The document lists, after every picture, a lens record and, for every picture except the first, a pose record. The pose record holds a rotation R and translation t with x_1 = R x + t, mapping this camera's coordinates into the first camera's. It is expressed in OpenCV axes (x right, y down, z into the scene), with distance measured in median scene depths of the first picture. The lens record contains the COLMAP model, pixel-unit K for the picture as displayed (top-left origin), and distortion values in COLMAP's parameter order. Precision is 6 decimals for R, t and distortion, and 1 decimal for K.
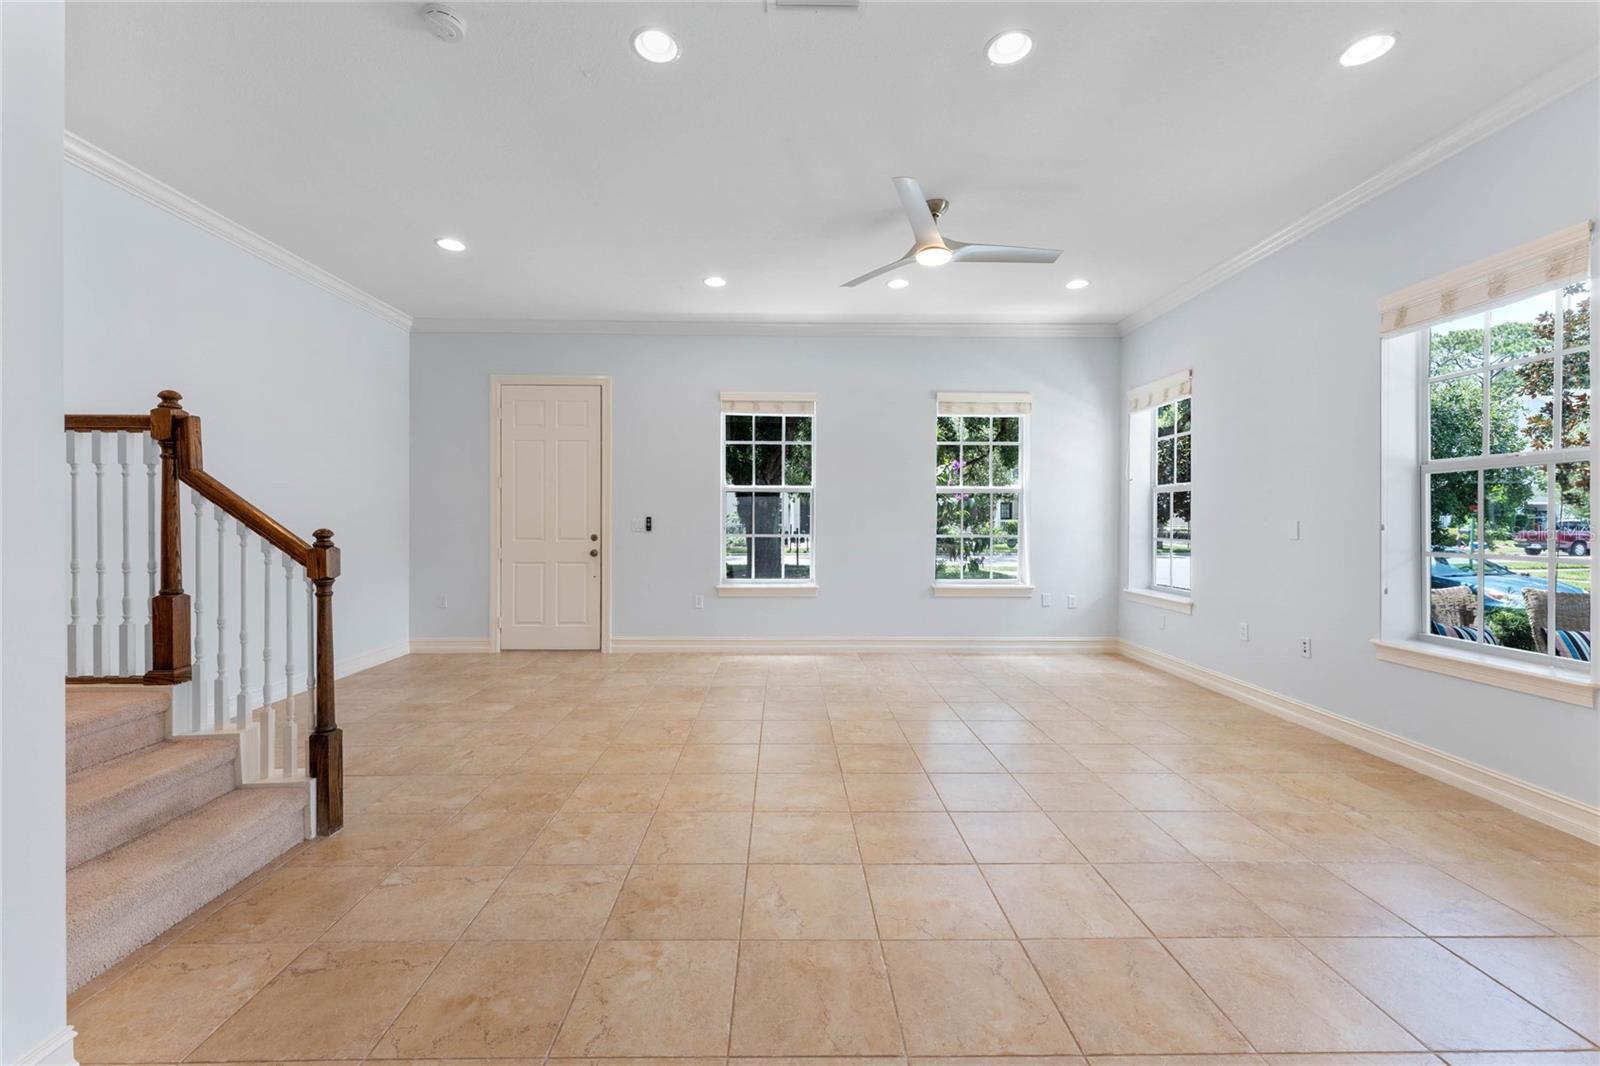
lens RADIAL K [[638.9, 0, 792.8], [0, 638.9, 520.7], [0, 0, 1]] dist [-0.002360, -0.000215]
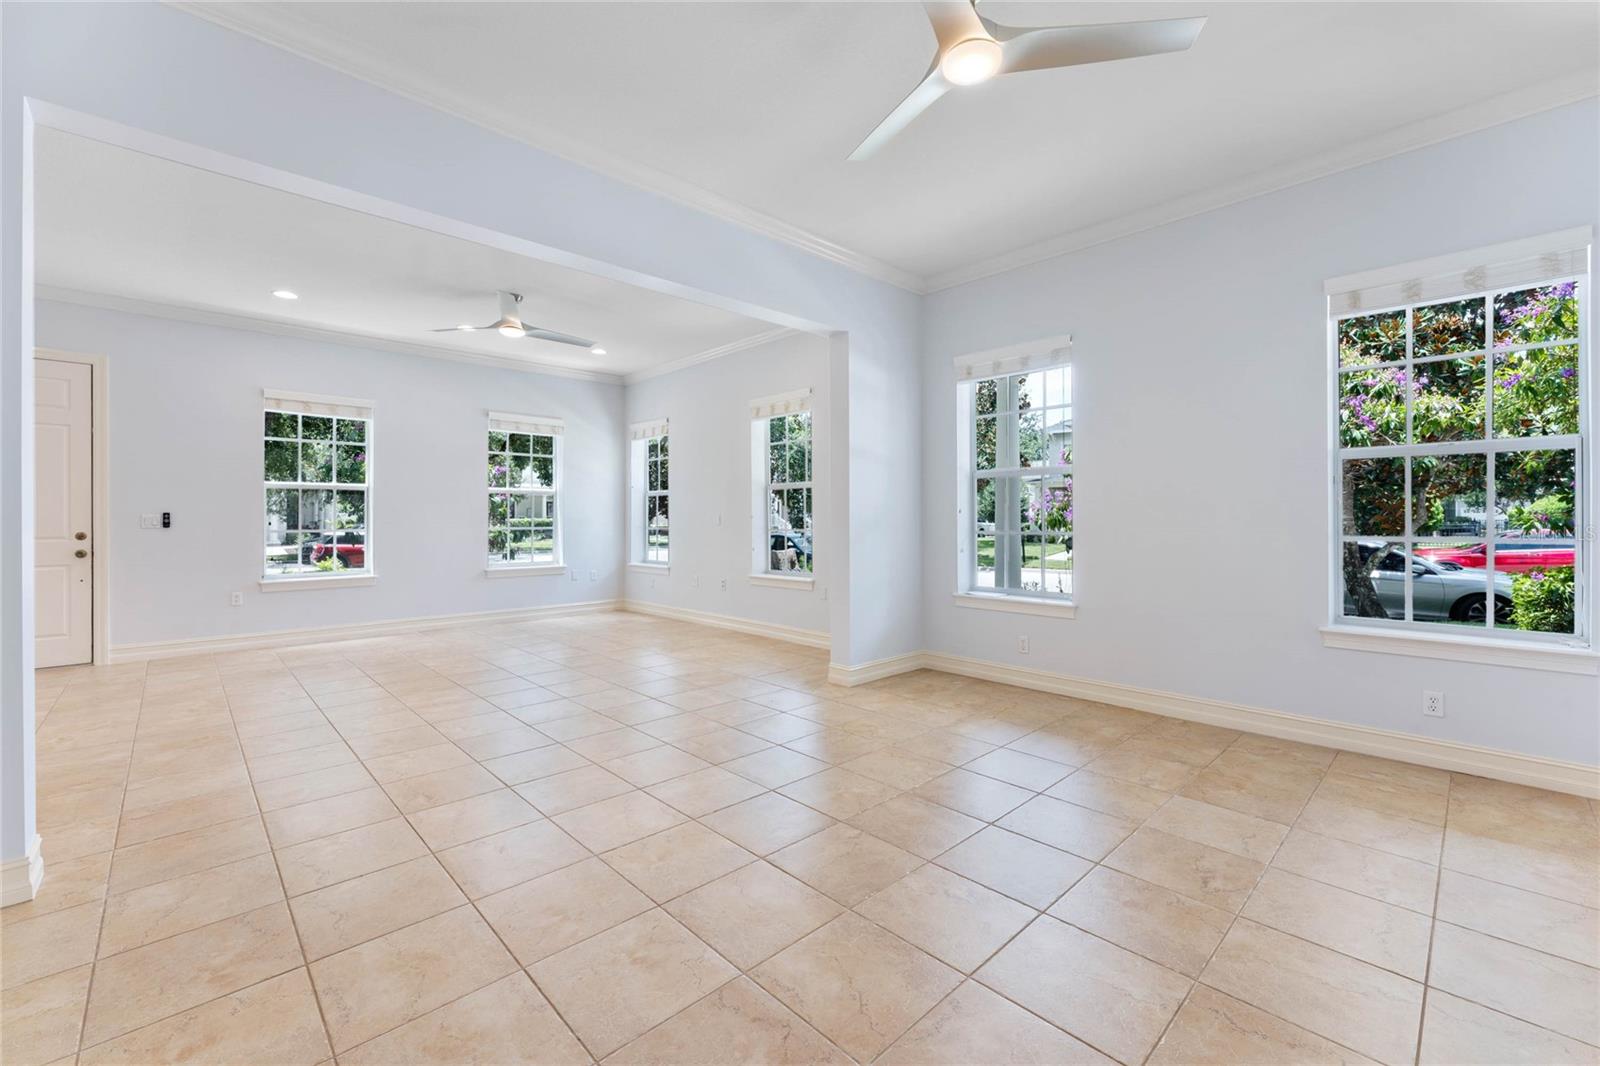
lens RADIAL K [[661.0, 0, 796.1], [0, 661.0, 514.4], [0, 0, 1]] dist [-0.000858, -0.000043]
pose [[0.735722, -0.001006, 0.677283, -0.216867], [0.007333, 0.999952, -0.006481, 0.010278], [-0.677244, 0.009735, 0.735694, -0.360770]]
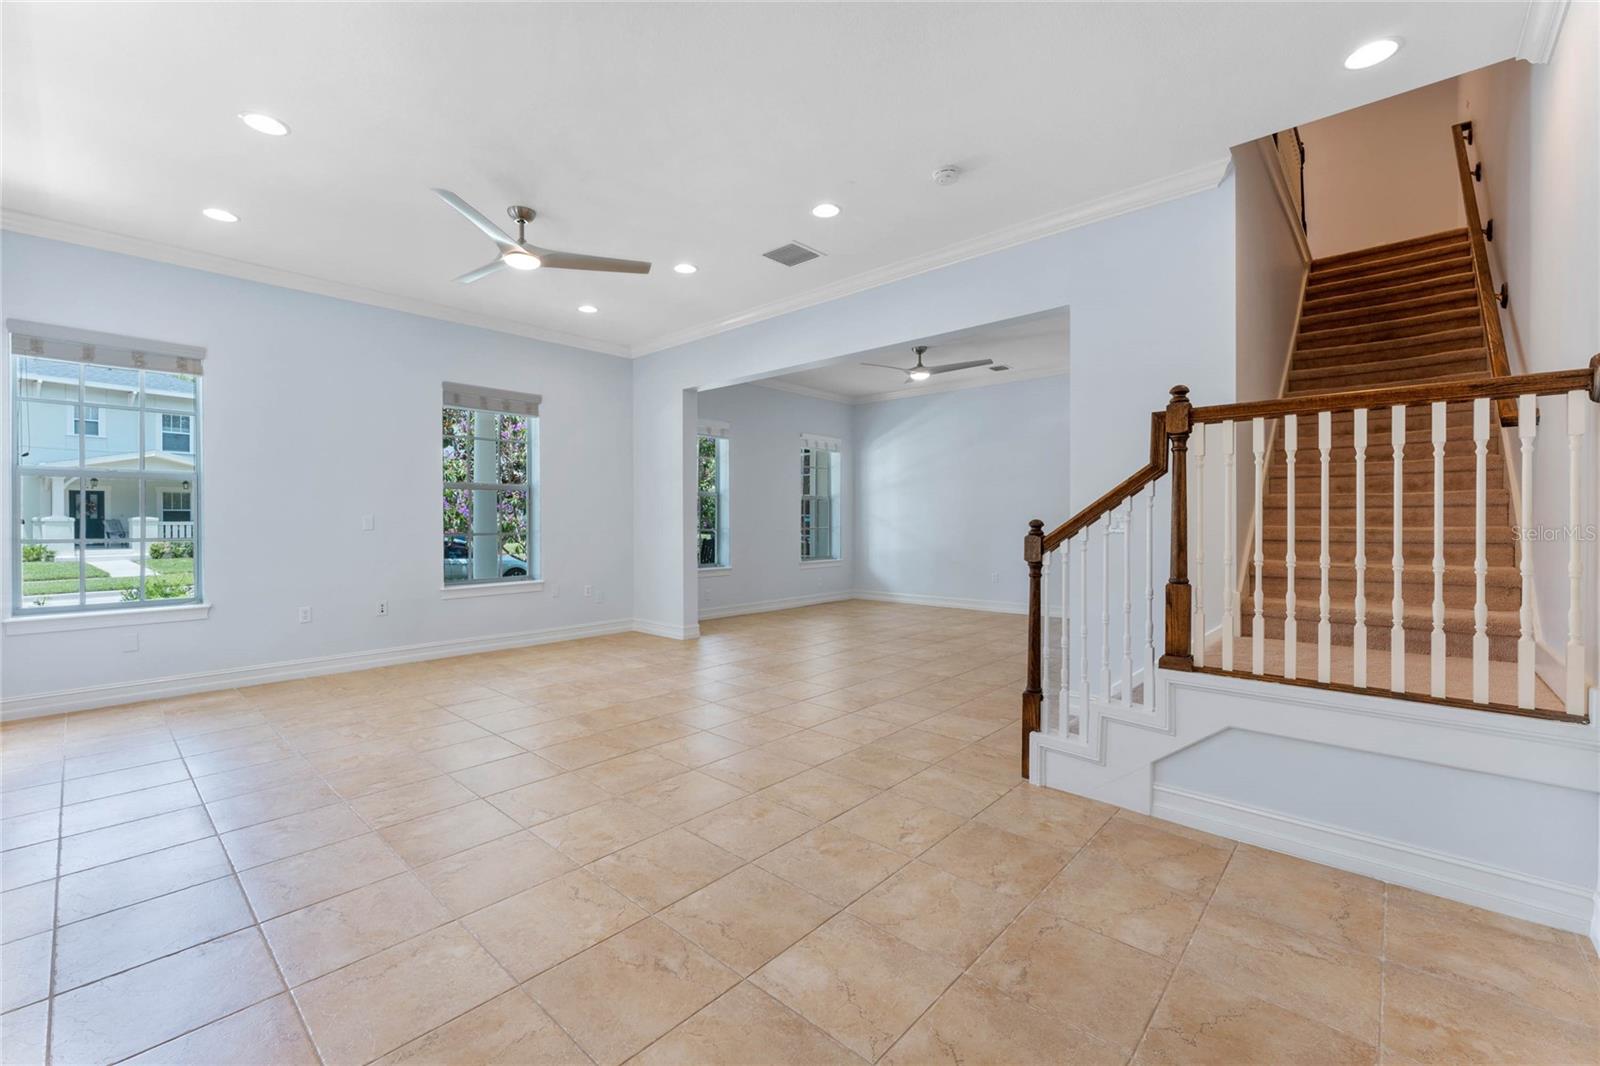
lens RADIAL K [[655.5, 0, 795.6], [0, 655.5, 526.0], [0, 0, 1]] dist [-0.000124, -0.000031]
pose [[-0.725048, -0.006813, 0.688664, -0.566404], [0.001613, 0.999932, 0.011590, 0.004887], [-0.688696, 0.009514, -0.724988, 0.991698]]
